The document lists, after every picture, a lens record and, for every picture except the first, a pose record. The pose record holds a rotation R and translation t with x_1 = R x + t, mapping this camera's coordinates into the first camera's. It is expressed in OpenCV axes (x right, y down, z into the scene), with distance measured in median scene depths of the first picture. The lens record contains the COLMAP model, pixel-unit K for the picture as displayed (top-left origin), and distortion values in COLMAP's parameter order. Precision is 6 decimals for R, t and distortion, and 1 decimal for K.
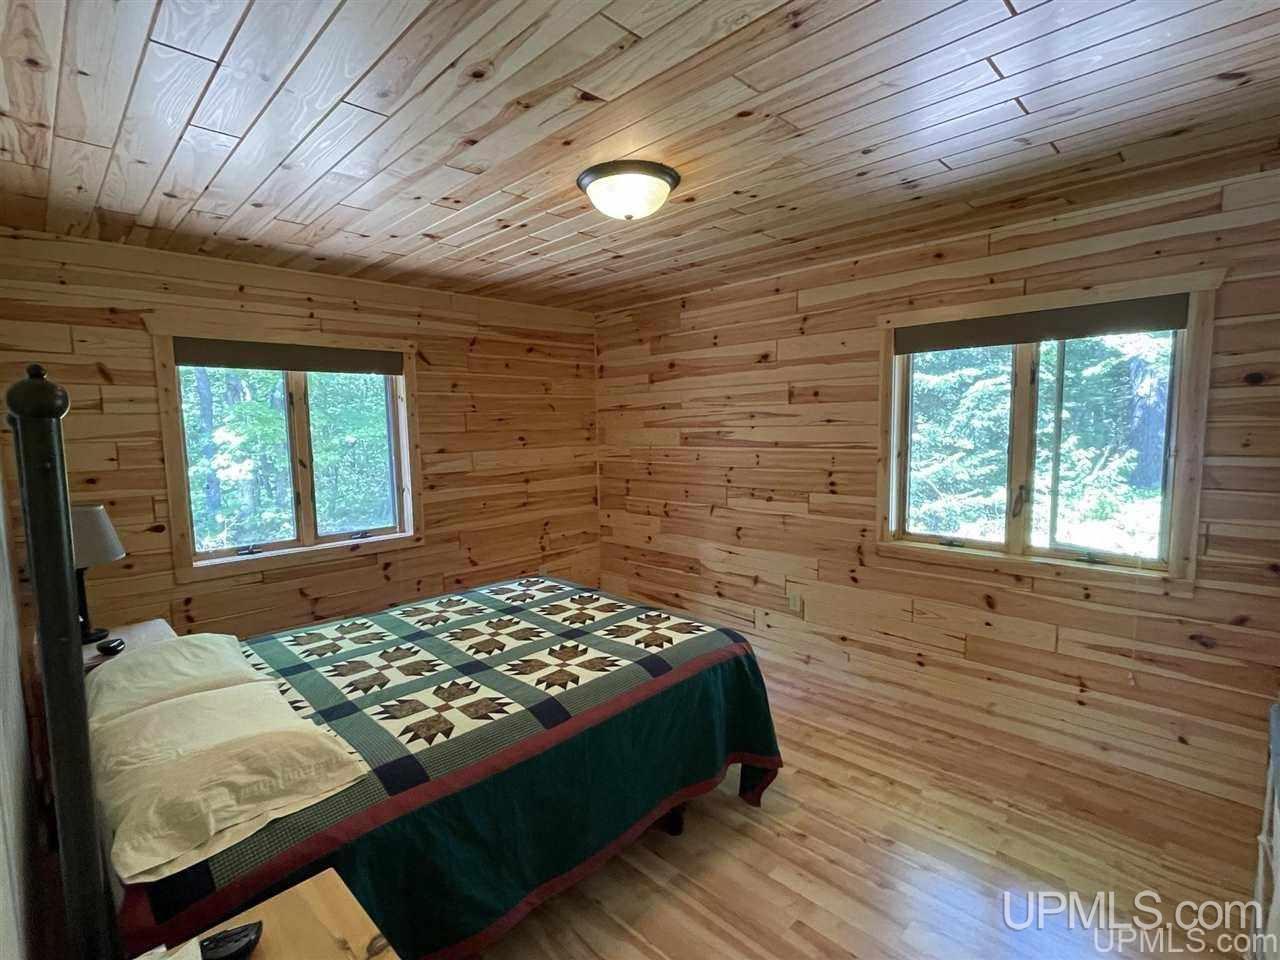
lens RADIAL K [[612.1, 0, 637.8], [0, 612.1, 481.1], [0, 0, 1]] dist [-0.002713, 0.000294]
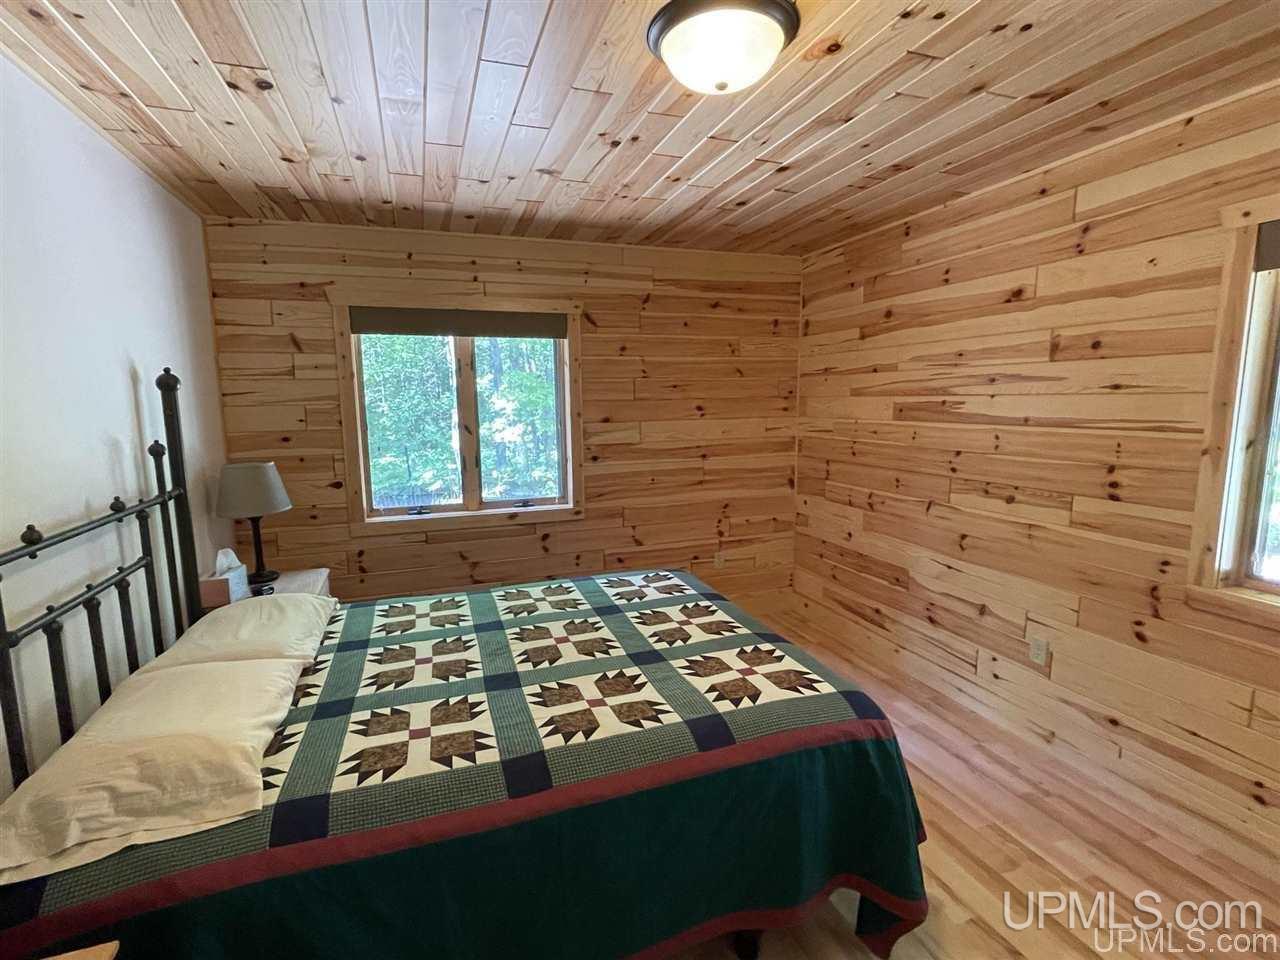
lens RADIAL K [[612.1, 0, 640.1], [0, 612.1, 481.1], [0, 0, 1]] dist [-0.002713, 0.000294]
pose [[0.901589, 0.065512, -0.427605, 0.152663], [-0.044524, 0.997270, 0.058911, -0.016161], [0.430297, -0.034075, 0.902044, 0.217447]]
